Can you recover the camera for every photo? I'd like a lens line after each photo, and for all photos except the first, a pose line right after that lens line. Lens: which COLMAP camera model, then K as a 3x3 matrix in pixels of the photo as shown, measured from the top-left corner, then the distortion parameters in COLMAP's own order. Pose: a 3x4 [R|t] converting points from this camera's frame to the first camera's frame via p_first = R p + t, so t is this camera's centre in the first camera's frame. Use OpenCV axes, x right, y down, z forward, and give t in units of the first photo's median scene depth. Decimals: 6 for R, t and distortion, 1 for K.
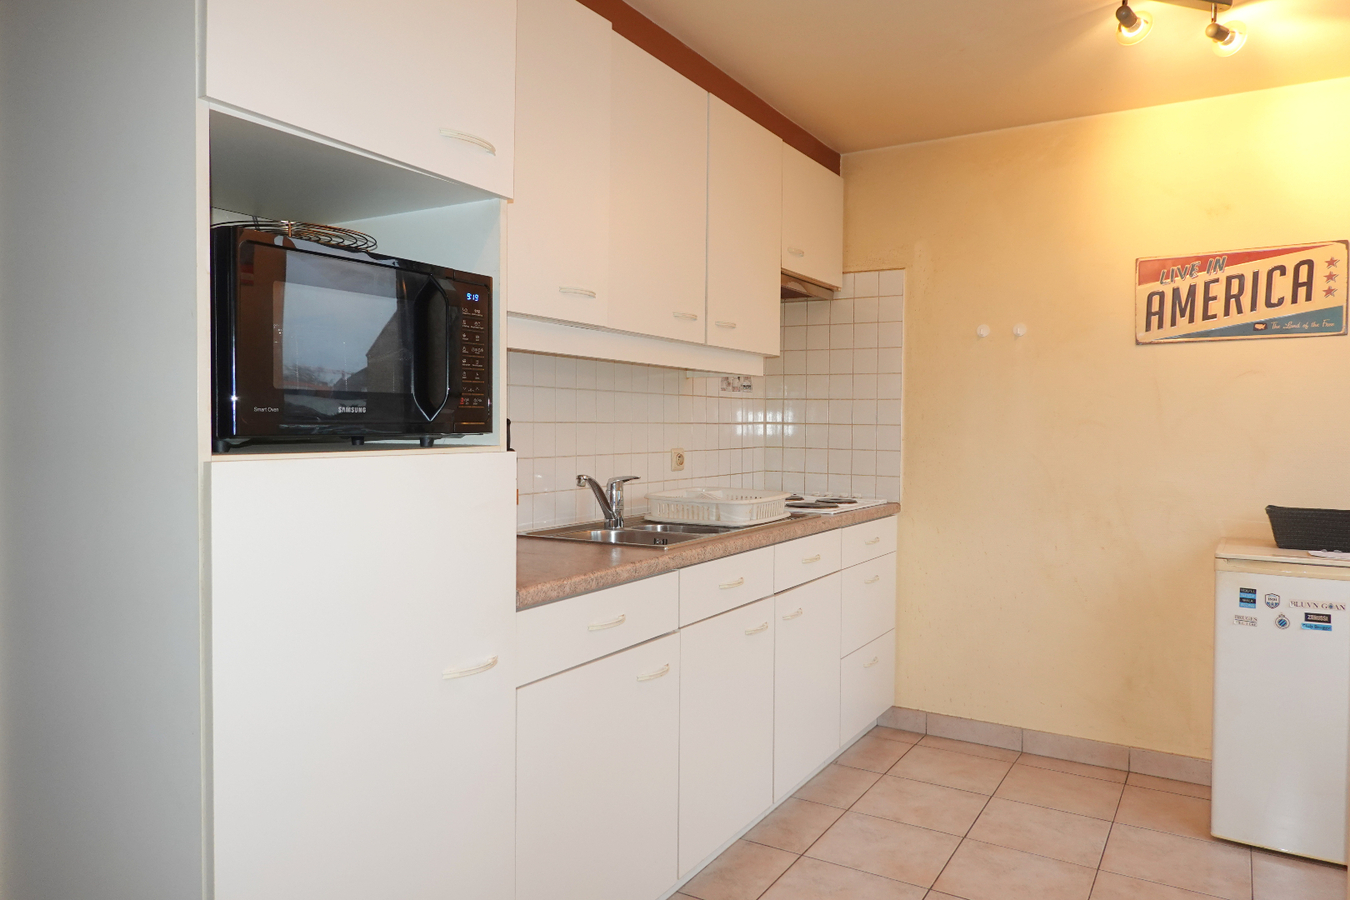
lens RADIAL K [[930.2, 0, 675.2], [0, 930.2, 445.6], [0, 0, 1]] dist [-0.000615, 0.000618]
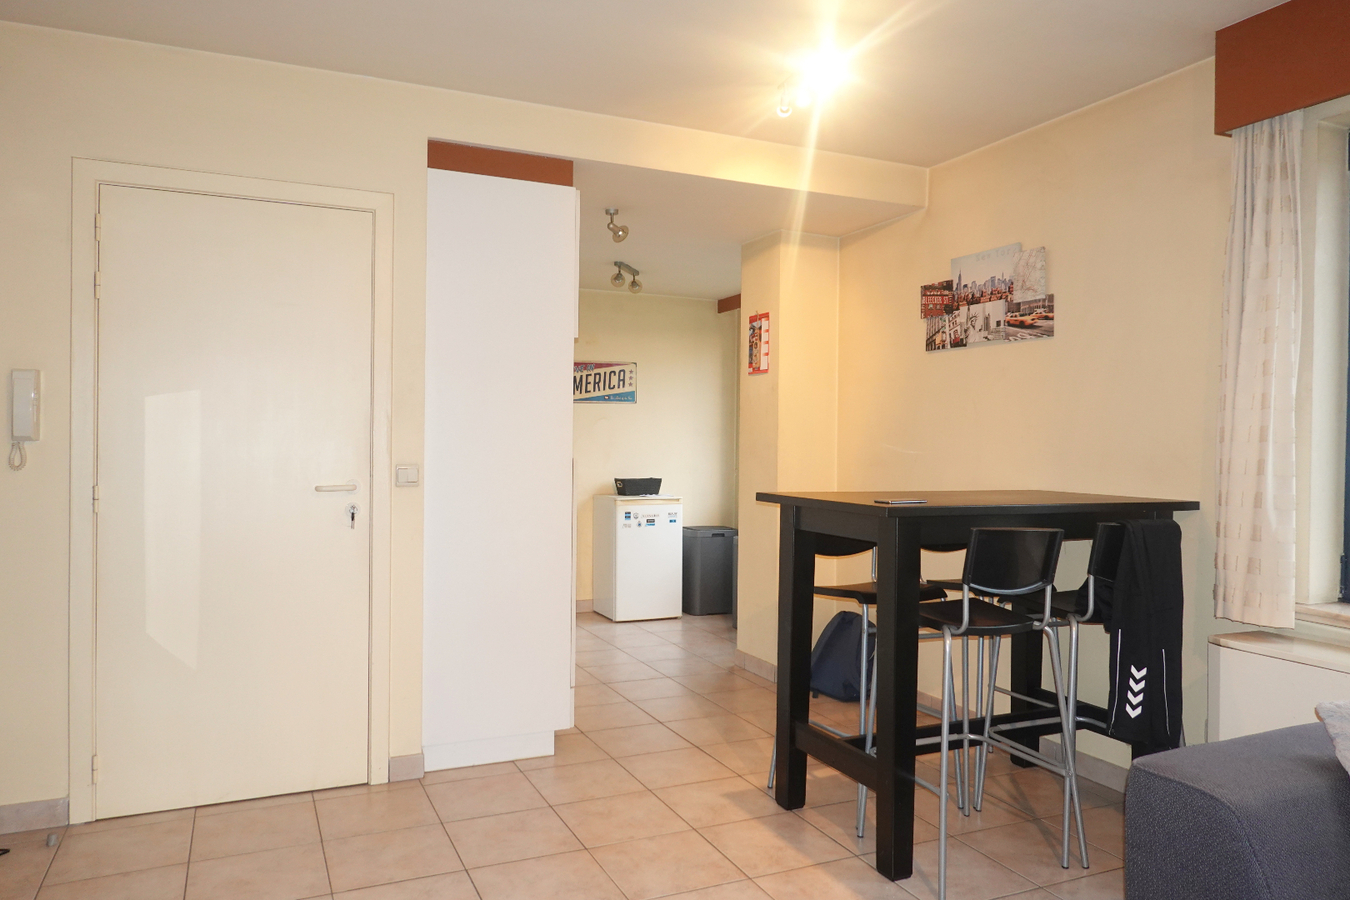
lens RADIAL K [[930.2, 0, 674.5], [0, 930.2, 451.5], [0, 0, 1]] dist [-0.000615, 0.000618]
pose [[0.560963, -0.008893, 0.827793, -1.118556], [0.015097, 0.999886, 0.000511, 0.001311], [-0.827704, 0.012211, 0.561033, -0.371548]]
